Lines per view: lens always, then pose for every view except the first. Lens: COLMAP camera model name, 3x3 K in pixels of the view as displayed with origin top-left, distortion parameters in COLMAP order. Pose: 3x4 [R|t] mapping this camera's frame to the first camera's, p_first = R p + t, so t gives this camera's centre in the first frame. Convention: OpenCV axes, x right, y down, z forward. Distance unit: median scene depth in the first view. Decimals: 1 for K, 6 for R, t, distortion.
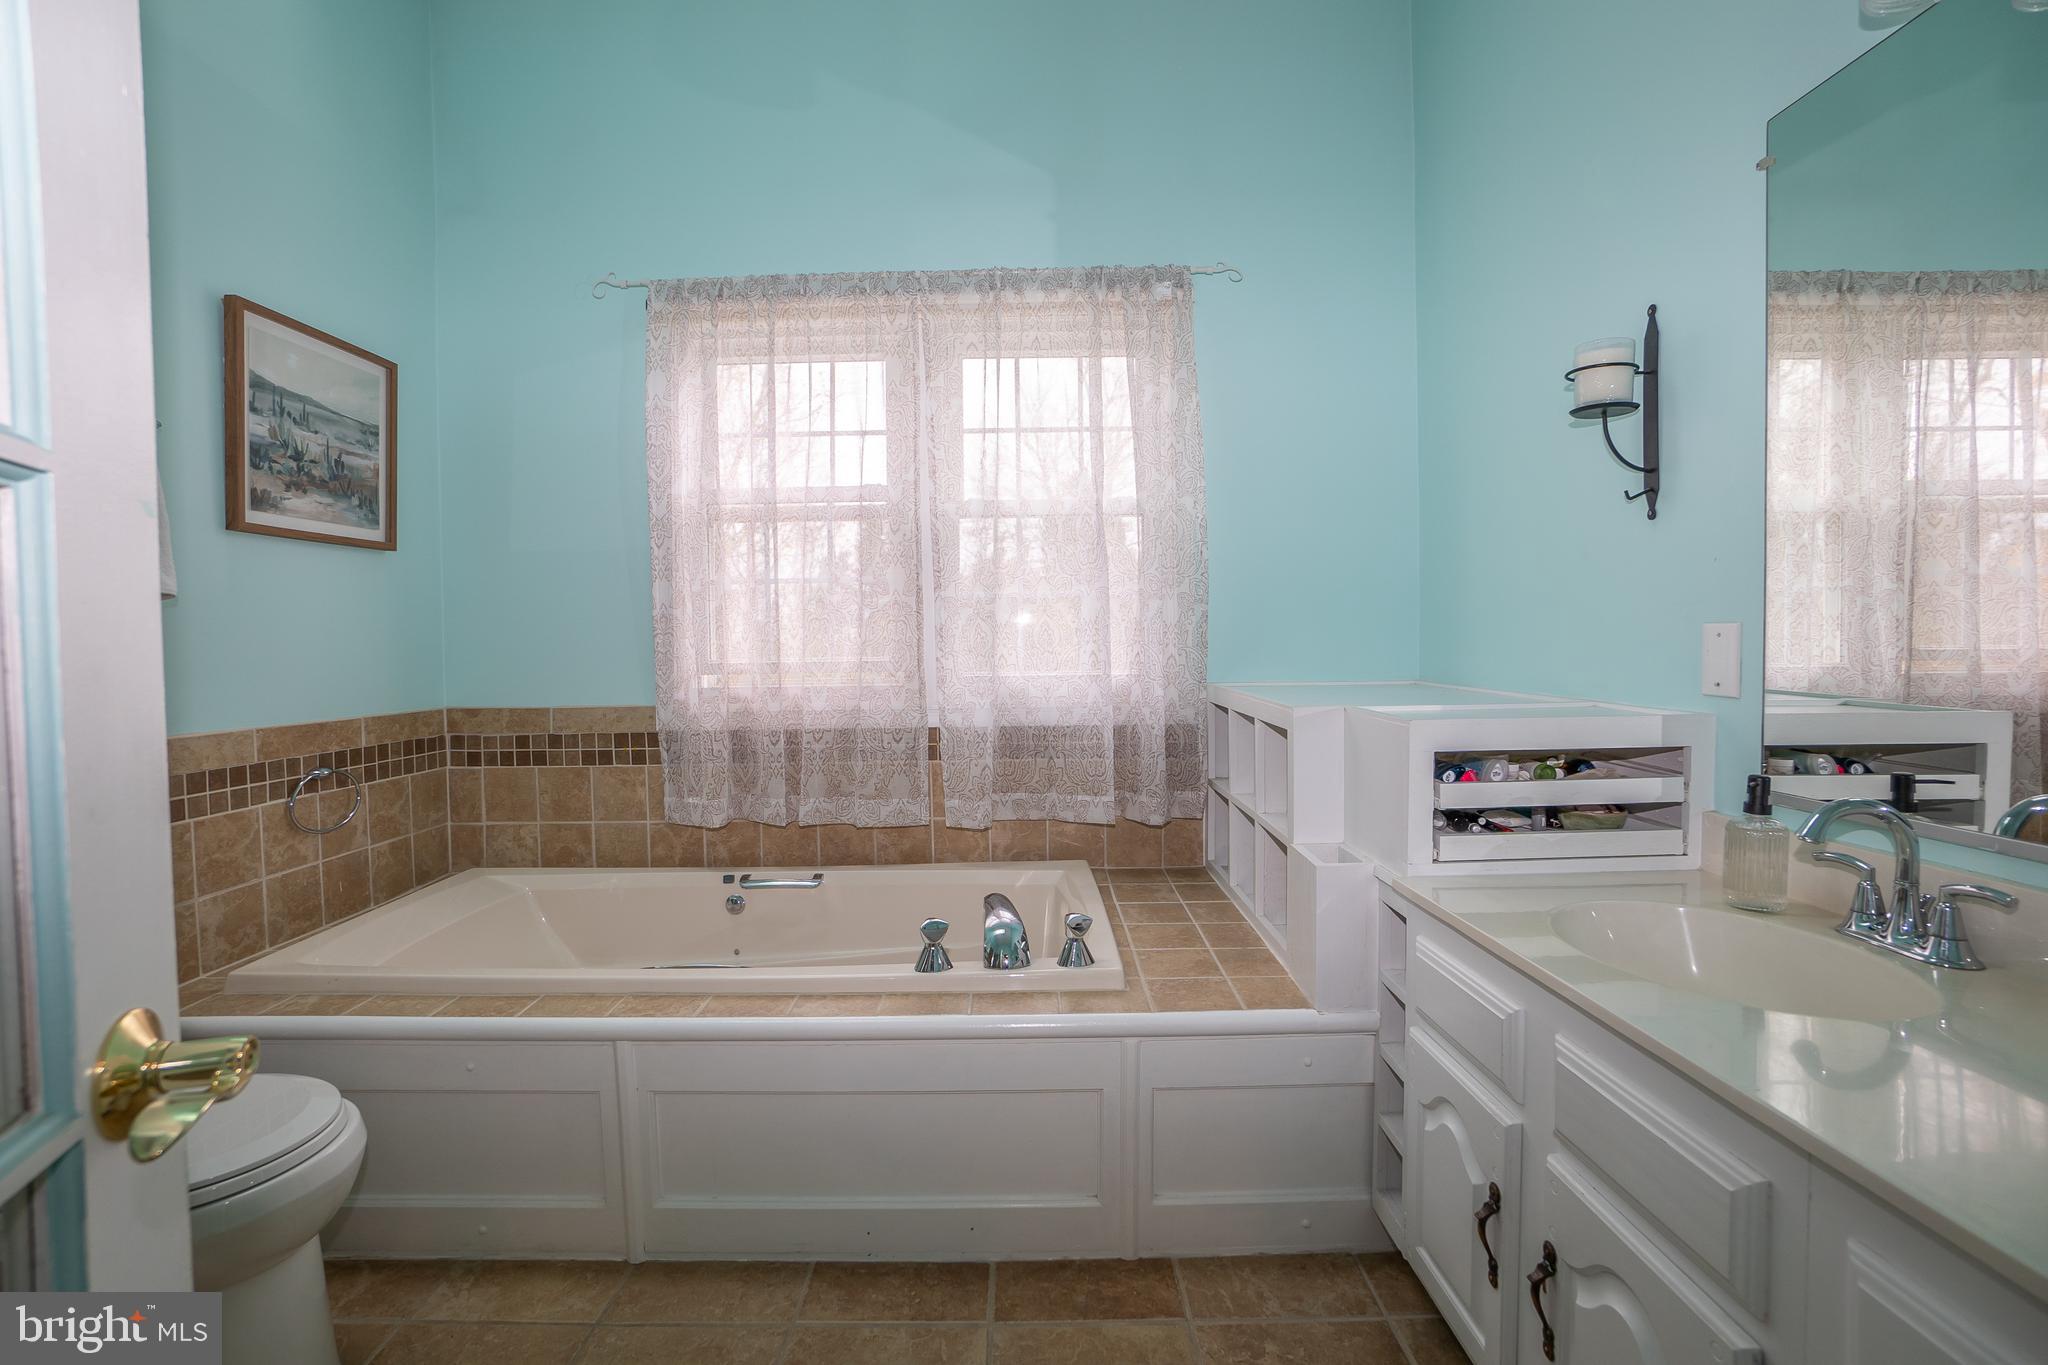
lens RADIAL K [[904.7, 0, 1023.0], [0, 904.7, 681.0], [0, 0, 1]] dist [-0.039993, 0.009257]
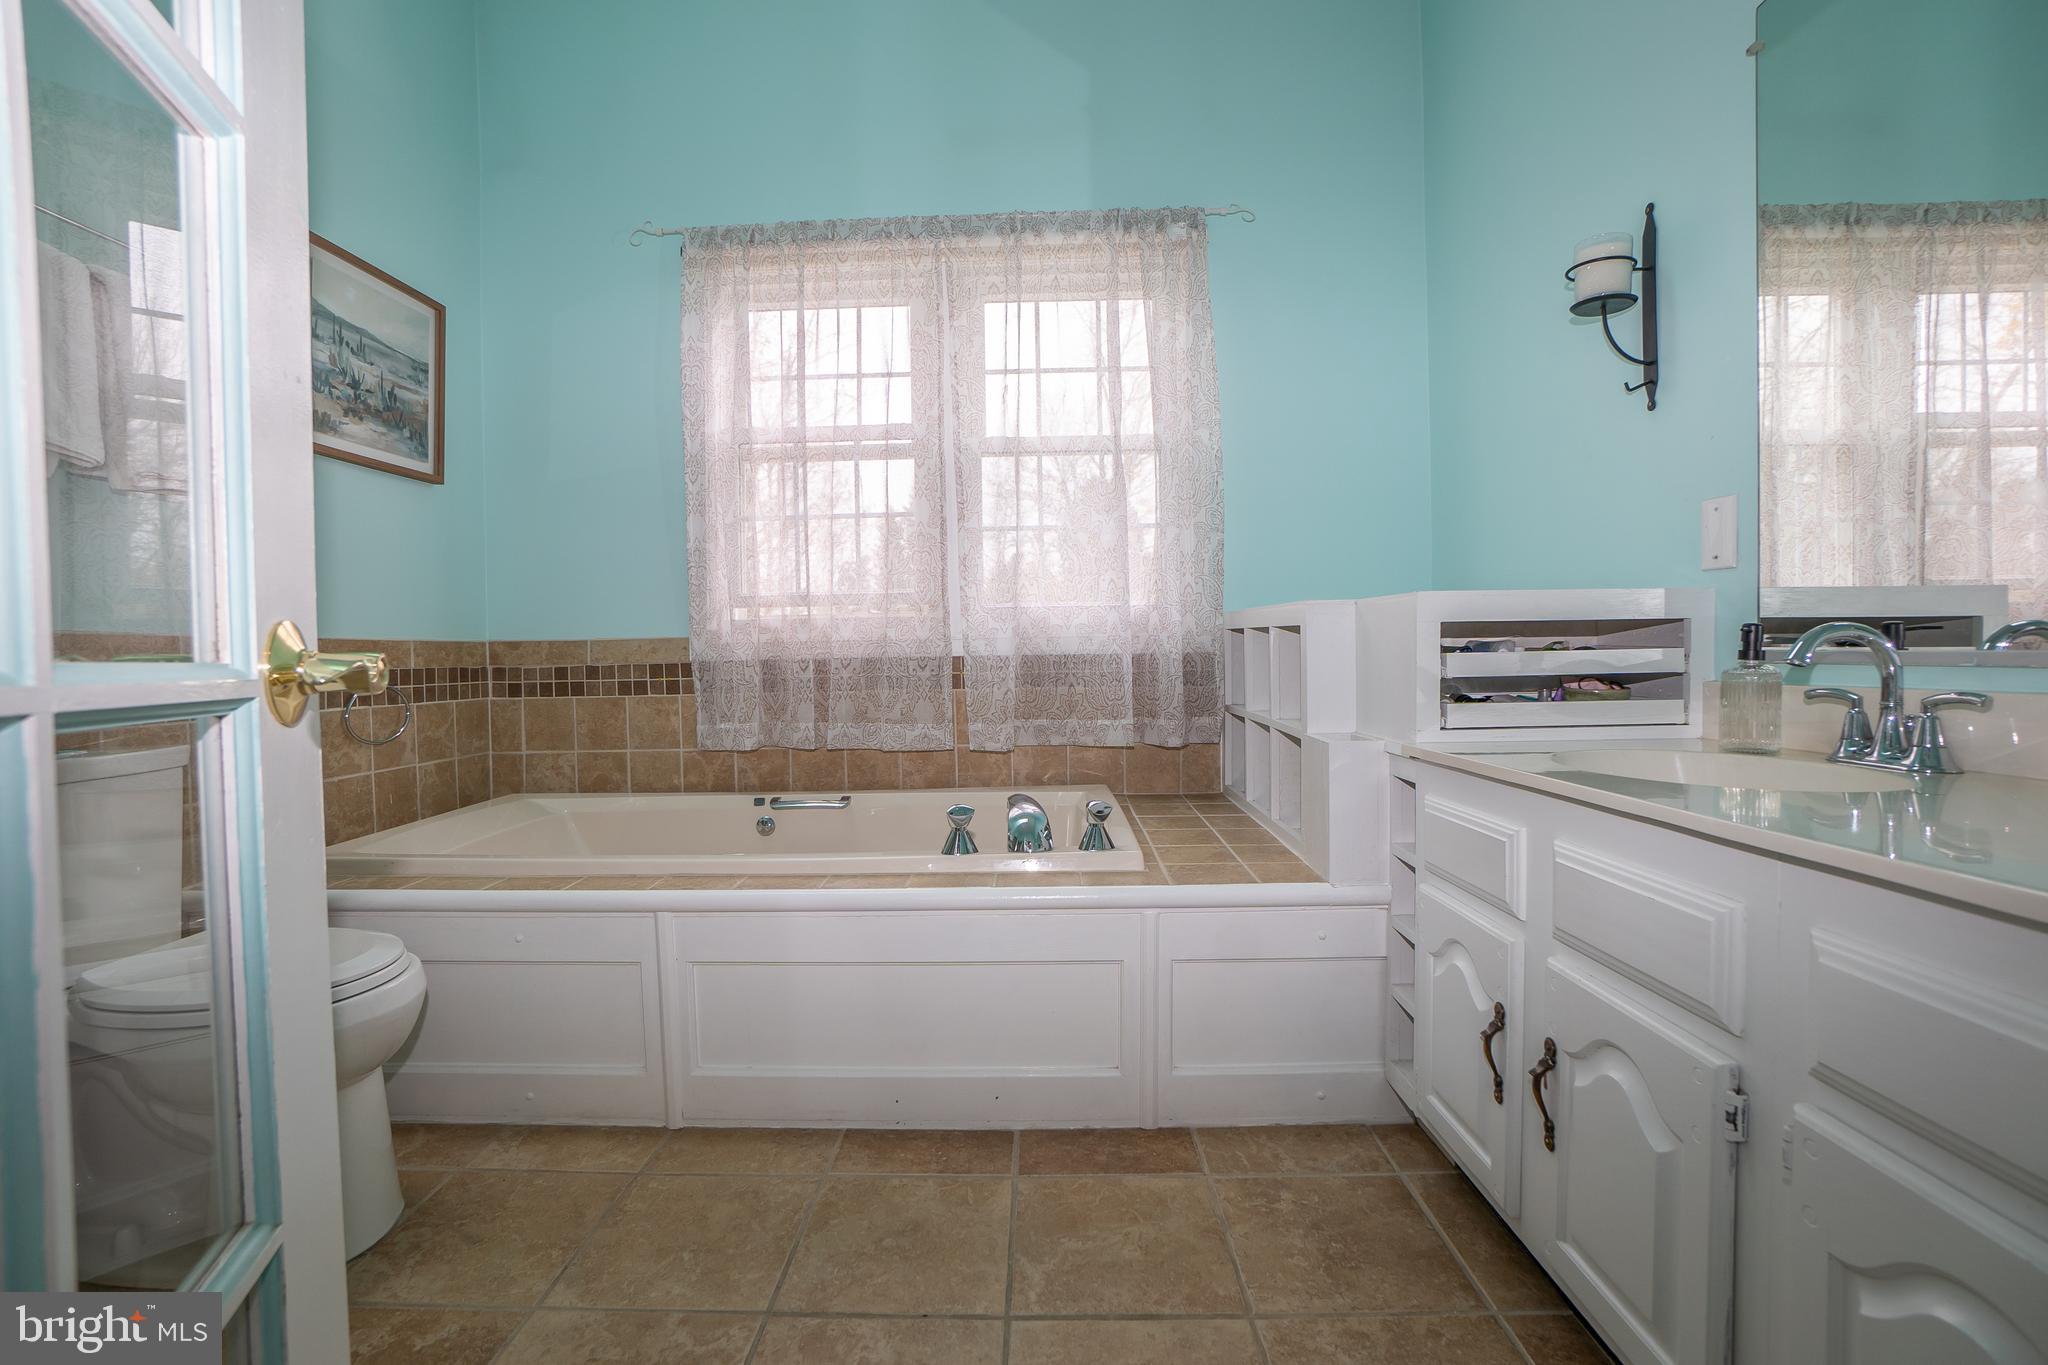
lens RADIAL K [[904.7, 0, 1022.6], [0, 904.7, 678.5], [0, 0, 1]] dist [-0.039993, 0.009257]
pose [[0.999773, -0.002229, -0.021168, -0.003285], [0.002072, 0.999970, -0.007463, 0.109815], [0.021184, 0.007417, 0.999748, -0.037012]]
